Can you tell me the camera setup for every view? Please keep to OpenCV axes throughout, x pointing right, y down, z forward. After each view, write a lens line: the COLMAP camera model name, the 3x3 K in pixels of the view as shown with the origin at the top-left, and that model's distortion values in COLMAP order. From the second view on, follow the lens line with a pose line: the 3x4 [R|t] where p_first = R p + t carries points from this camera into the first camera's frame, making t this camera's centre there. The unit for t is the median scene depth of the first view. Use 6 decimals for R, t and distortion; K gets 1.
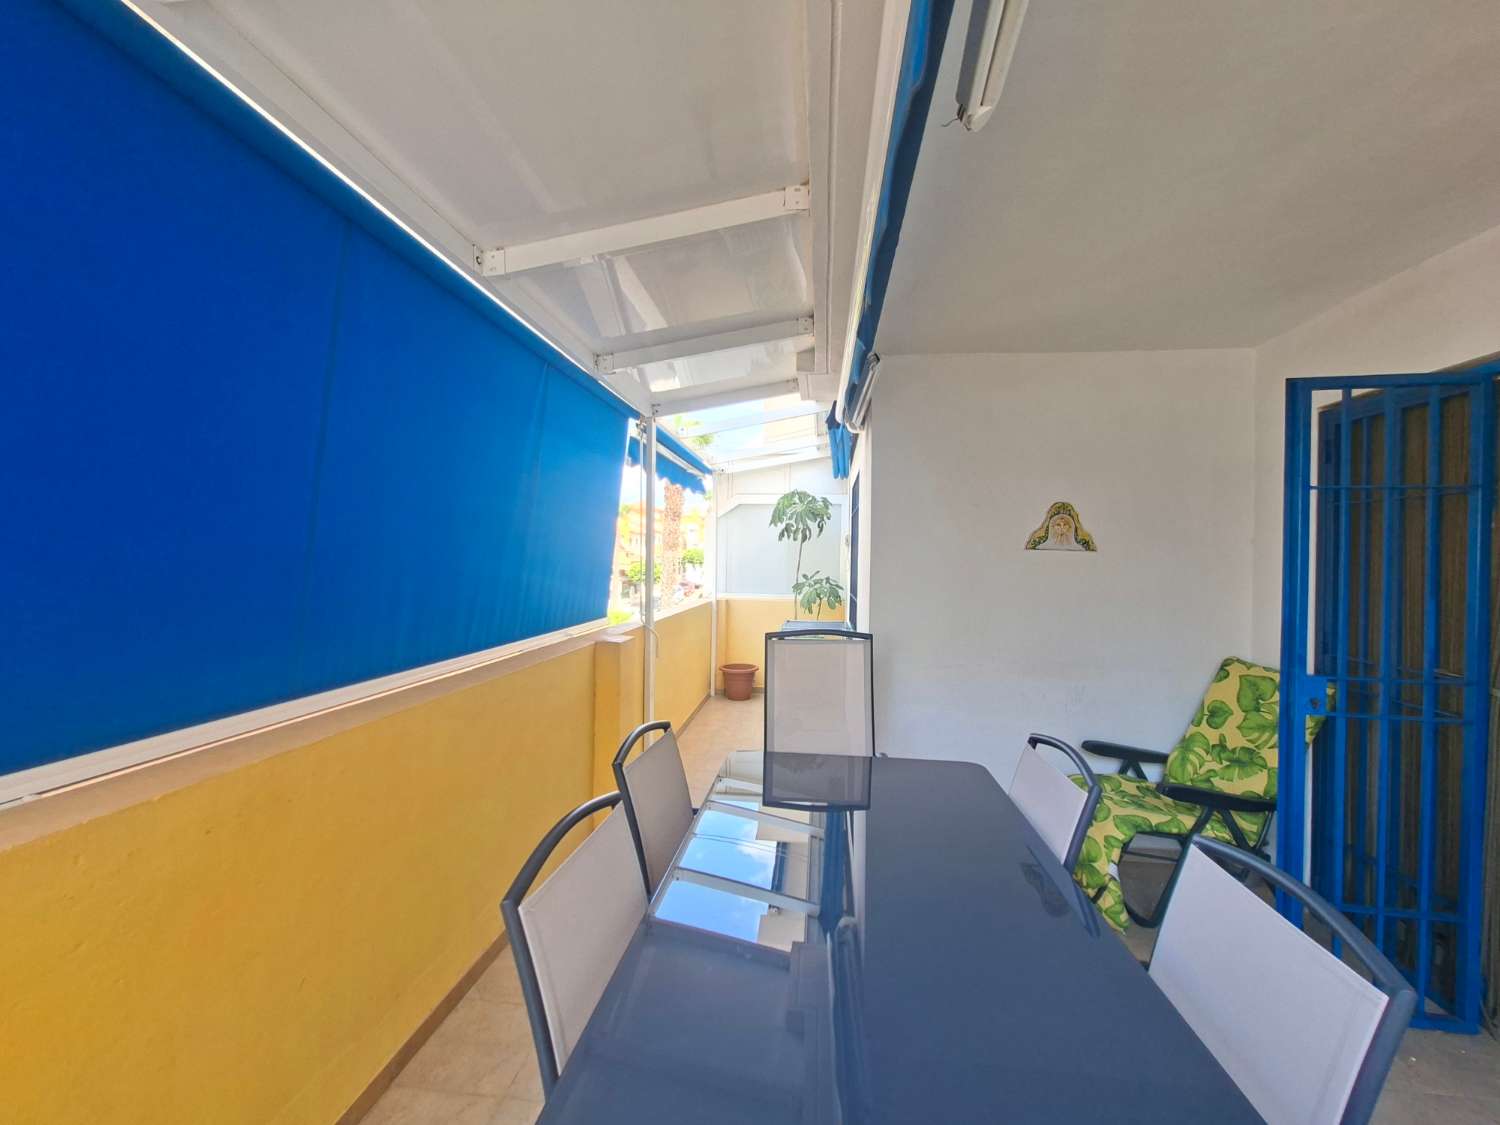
lens RADIAL K [[593.3, 0, 755.6], [0, 593.3, 563.7], [0, 0, 1]] dist [-0.001489, 0.000211]
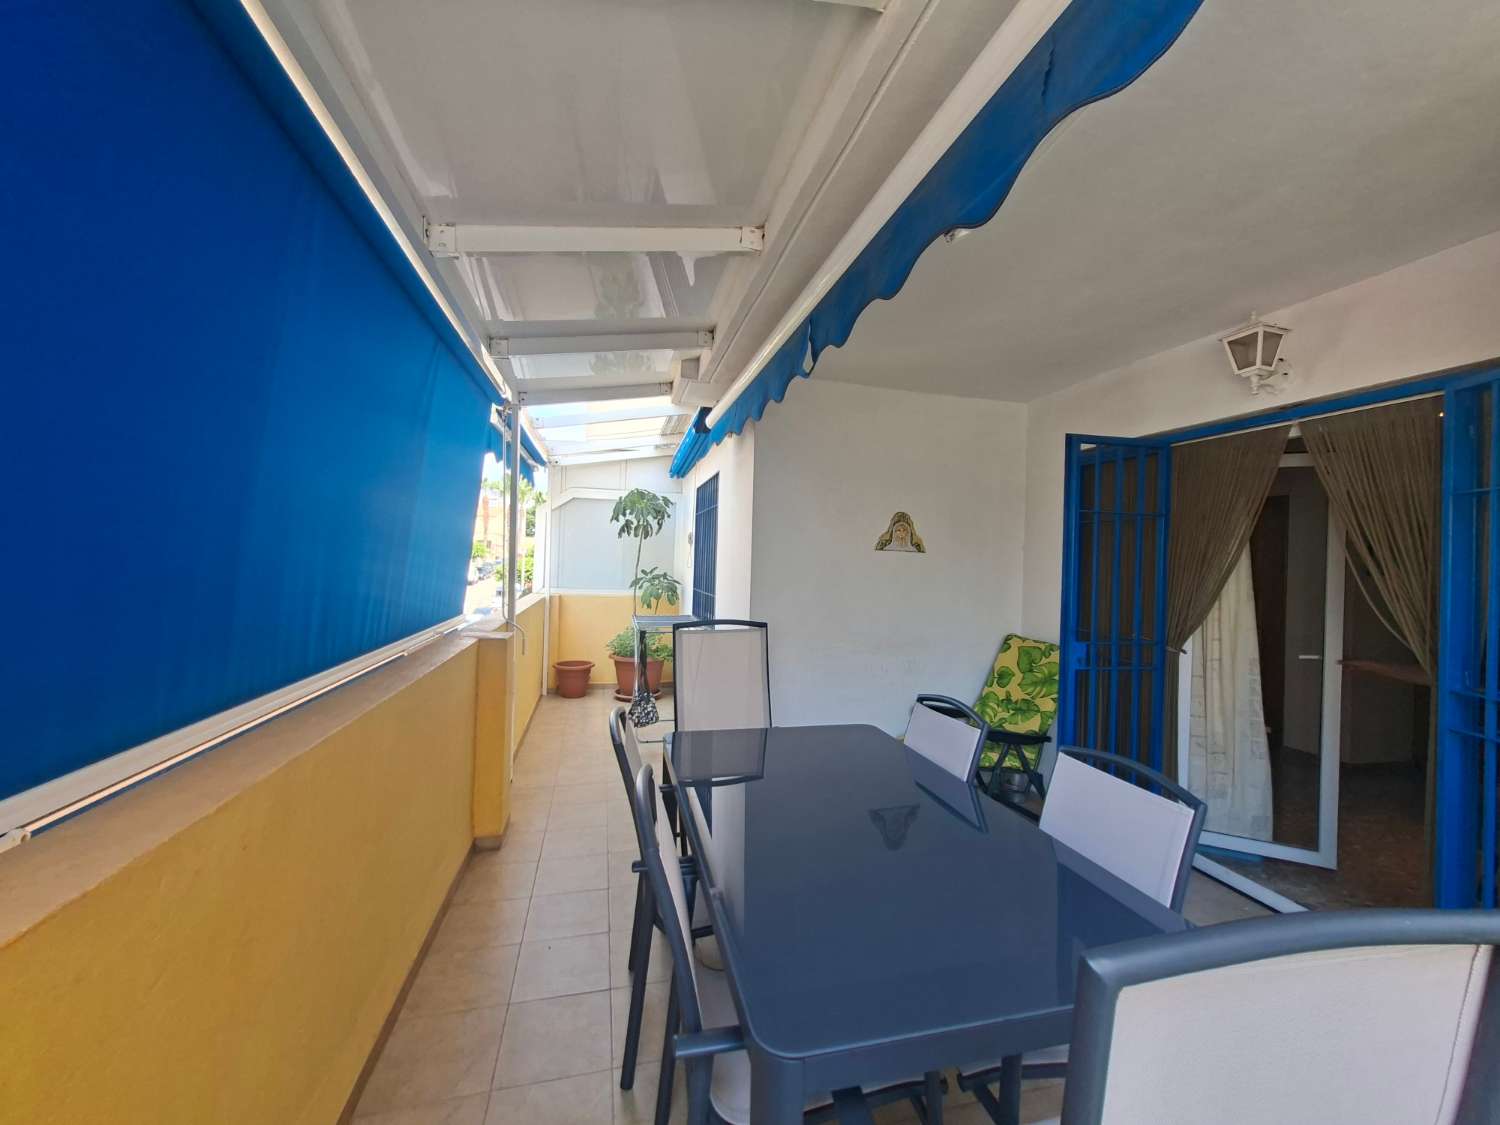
lens RADIAL K [[593.3, 0, 755.6], [0, 593.3, 563.7], [0, 0, 1]] dist [-0.001489, 0.000211]
pose [[0.935981, 0.010599, 0.351890, -0.210220], [-0.012485, 0.999917, 0.003090, 0.002963], [-0.351828, -0.007286, 0.936036, -0.048331]]
